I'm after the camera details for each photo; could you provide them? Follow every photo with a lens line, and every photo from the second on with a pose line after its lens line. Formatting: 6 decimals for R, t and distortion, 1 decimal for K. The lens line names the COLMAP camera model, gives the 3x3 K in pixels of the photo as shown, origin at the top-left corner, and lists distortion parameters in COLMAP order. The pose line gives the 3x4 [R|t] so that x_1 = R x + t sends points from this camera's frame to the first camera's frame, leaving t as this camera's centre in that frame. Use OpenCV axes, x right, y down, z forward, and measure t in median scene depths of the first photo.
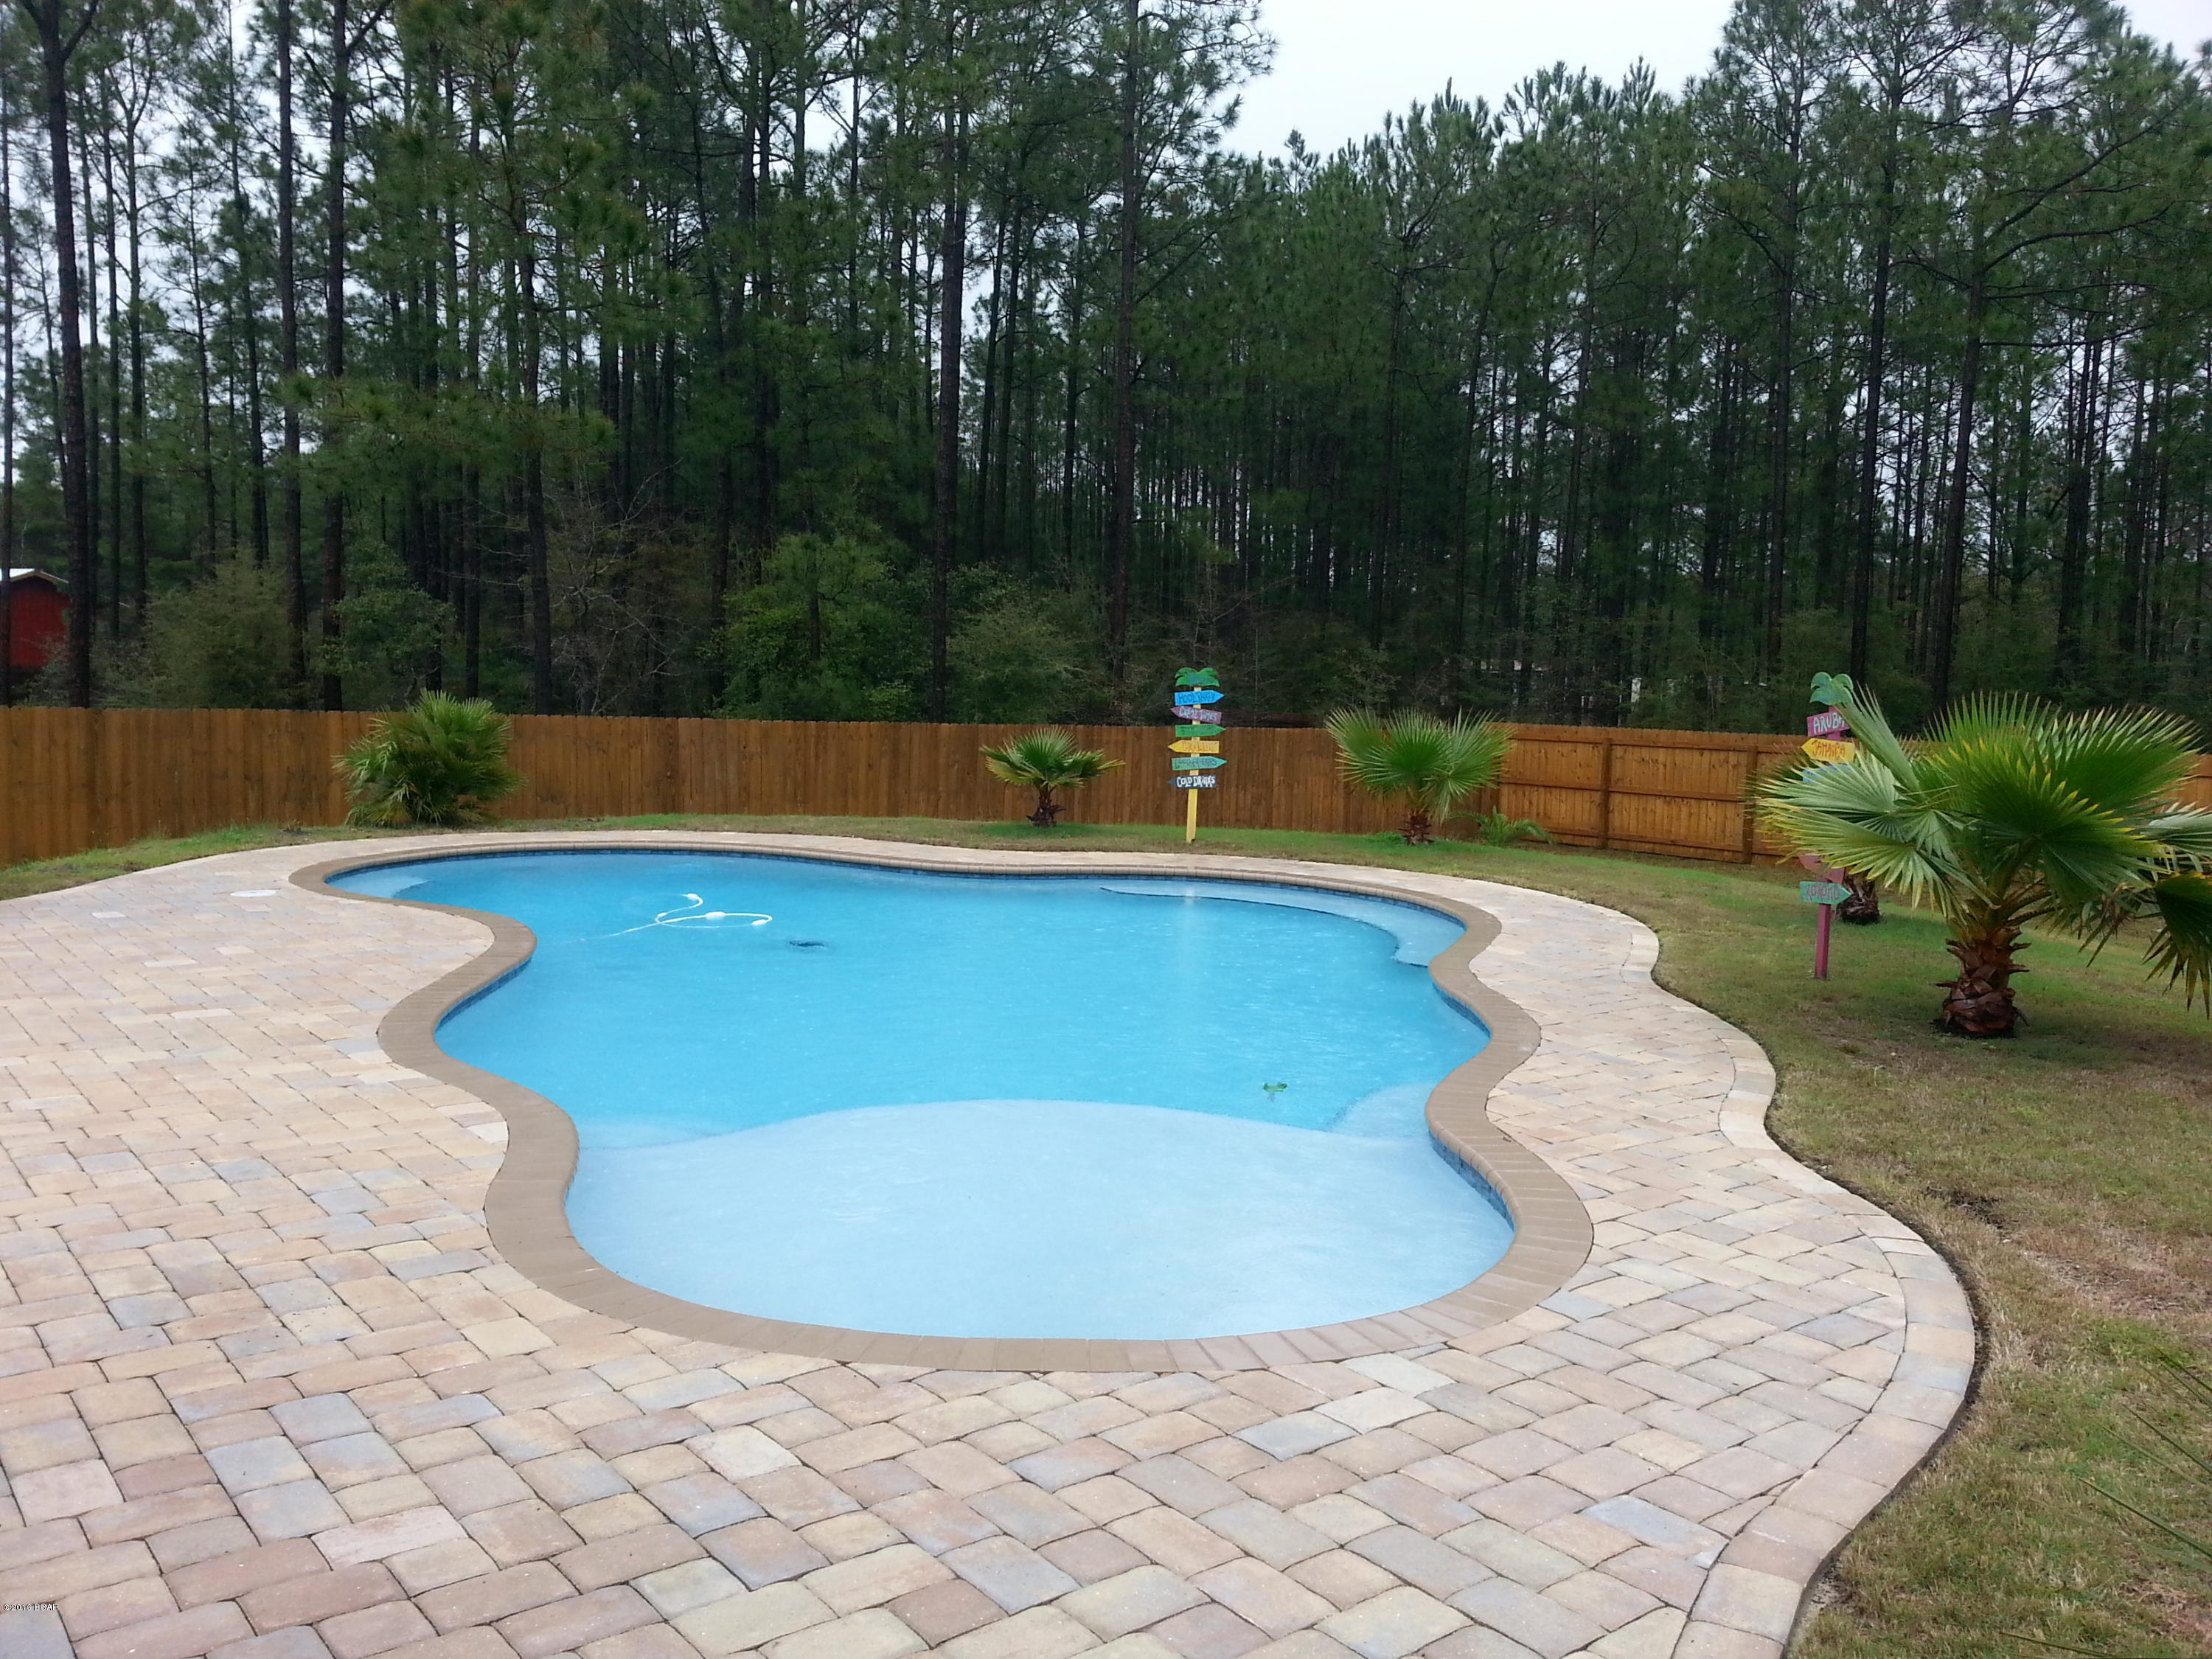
lens RADIAL K [[1790.7, 0, 1114.4], [0, 1790.7, 826.6], [0, 0, 1]] dist [0.102413, -0.186351]
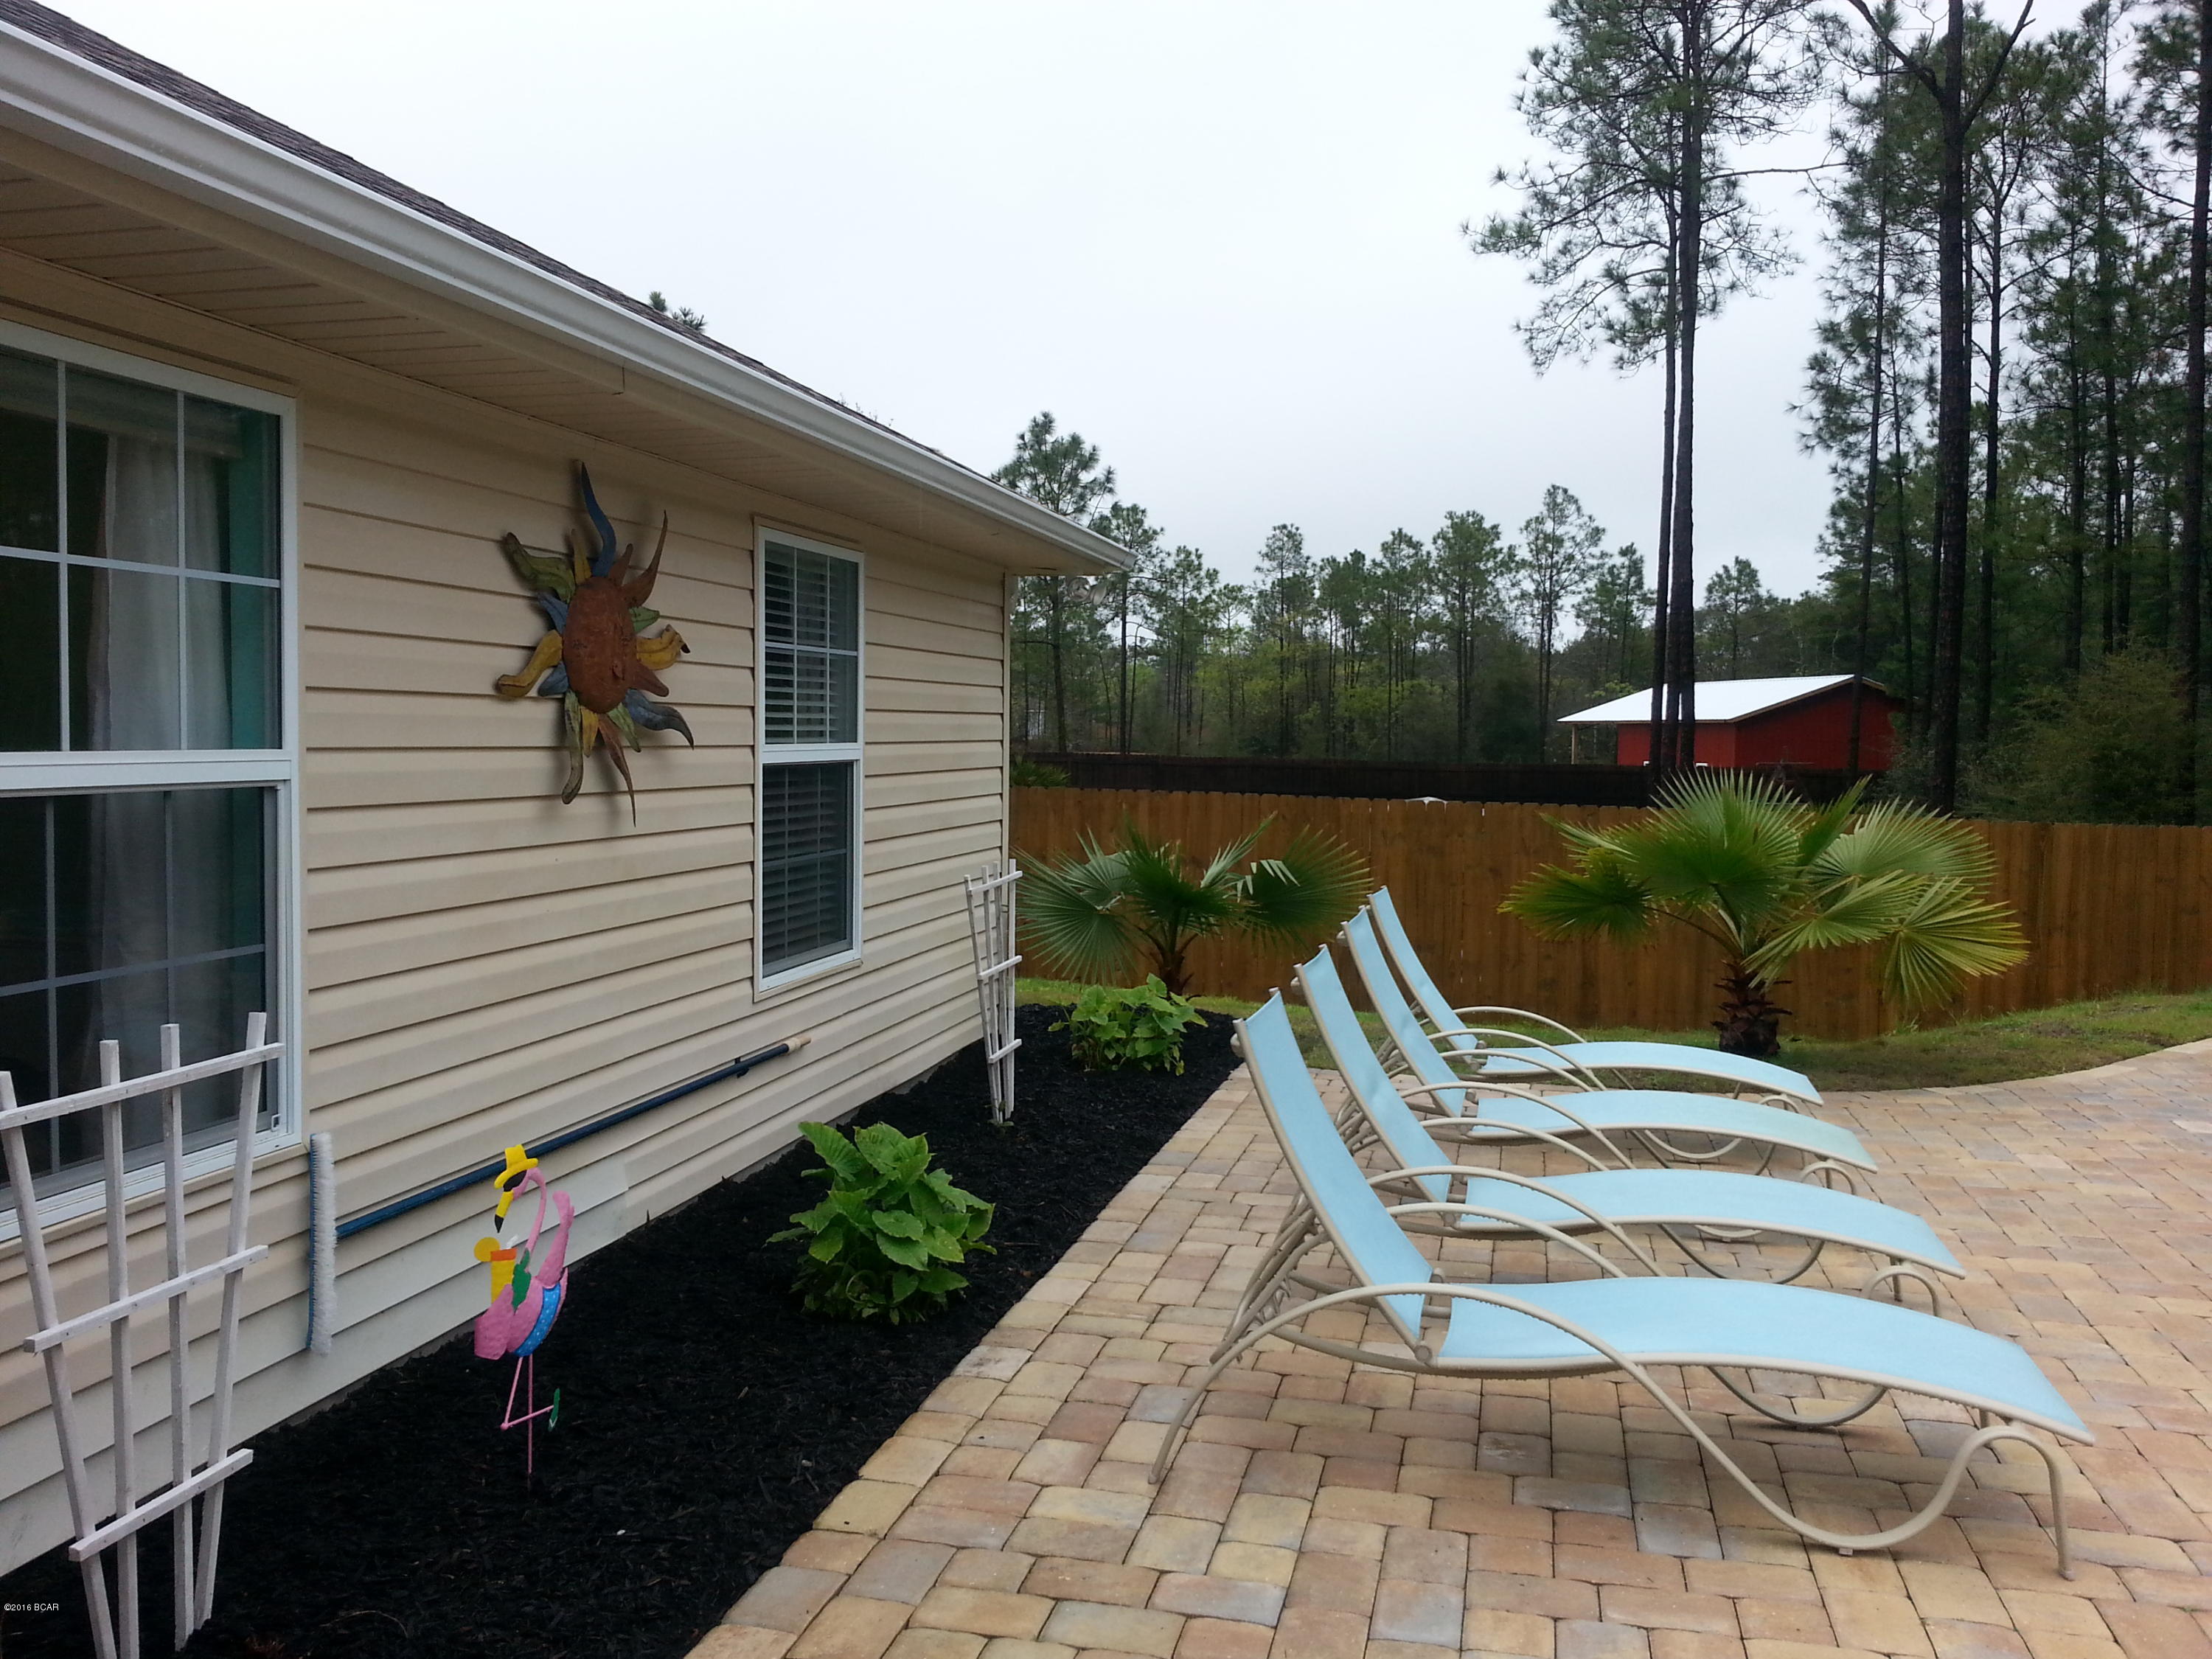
lens RADIAL K [[1790.7, 0, 1114.4], [0, 1790.7, 826.6], [0, 0, 1]] dist [0.102413, -0.186351]
pose [[0.621991, 0.023121, -0.782683, -0.164647], [-0.065995, 0.997555, -0.022978, -0.015968], [0.780239, 0.065945, 0.621996, 0.132927]]
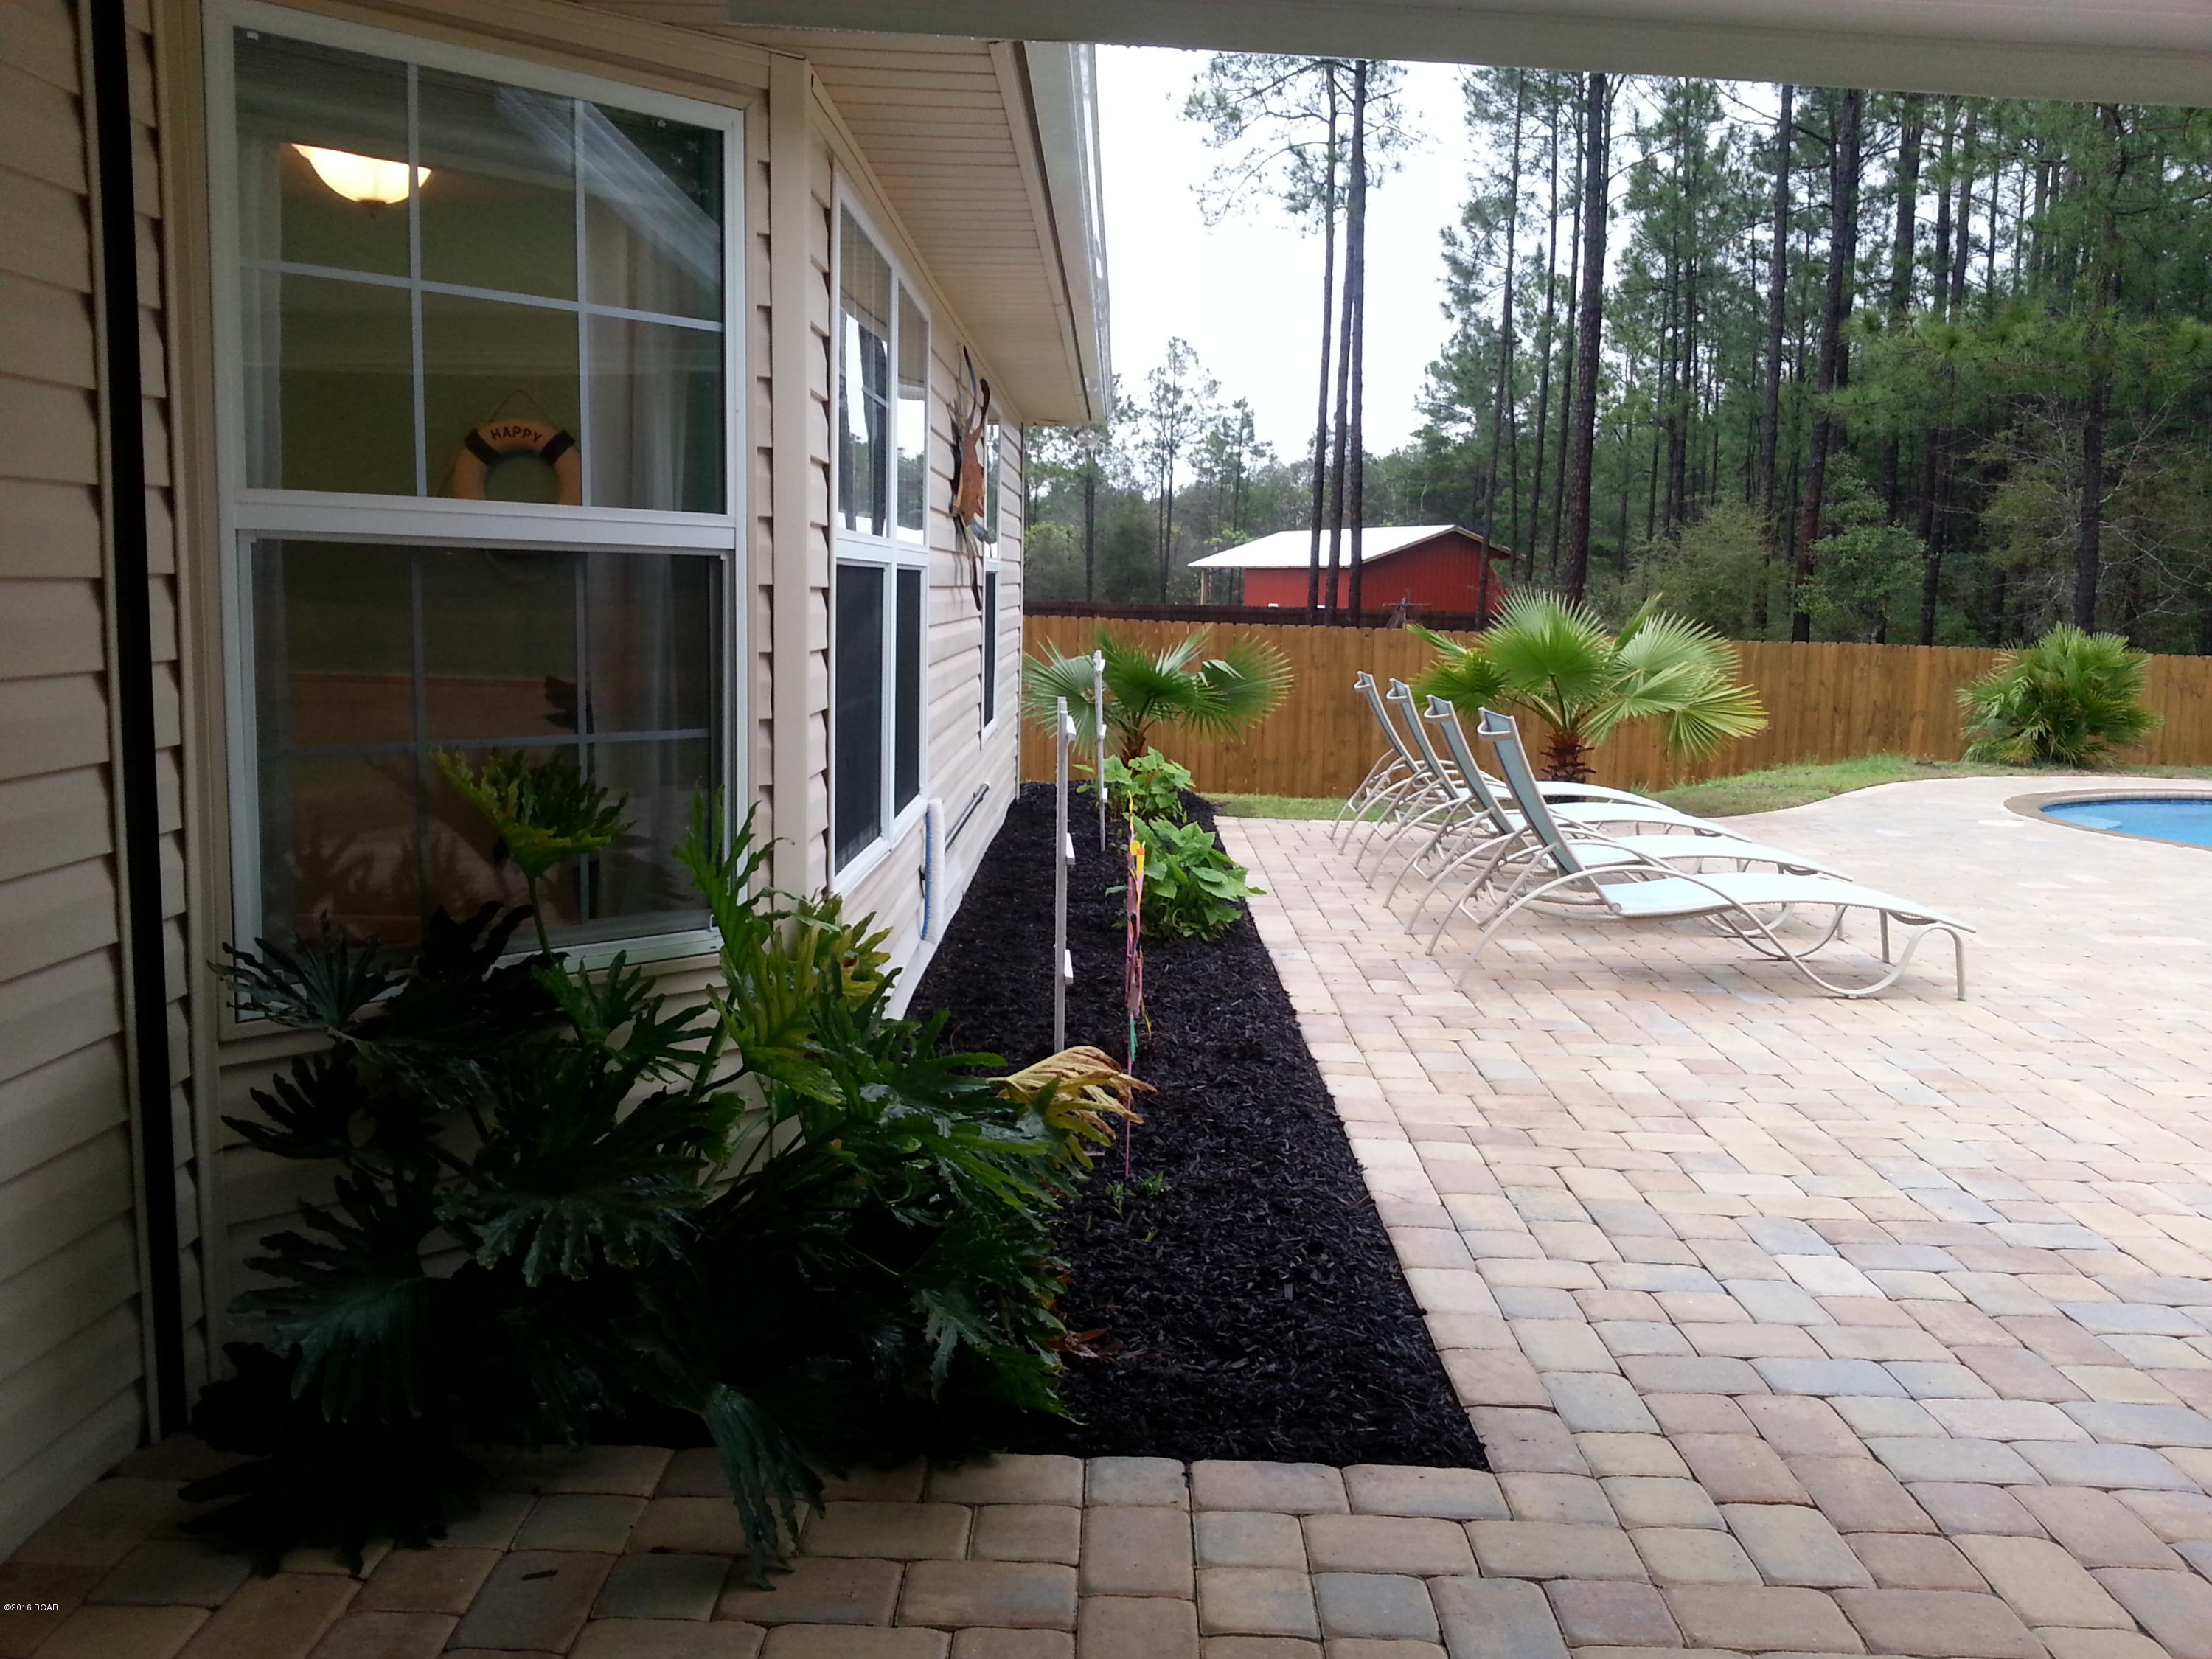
lens RADIAL K [[1781.5, 0, 1106.0], [0, 1781.5, 829.5], [0, 0, 1]] dist [0.105724, -0.161755]
pose [[0.778646, 0.075895, -0.622856, -0.163194], [-0.056173, 0.997104, 0.051274, 0.011545], [0.624944, -0.004936, 0.780654, -0.059554]]
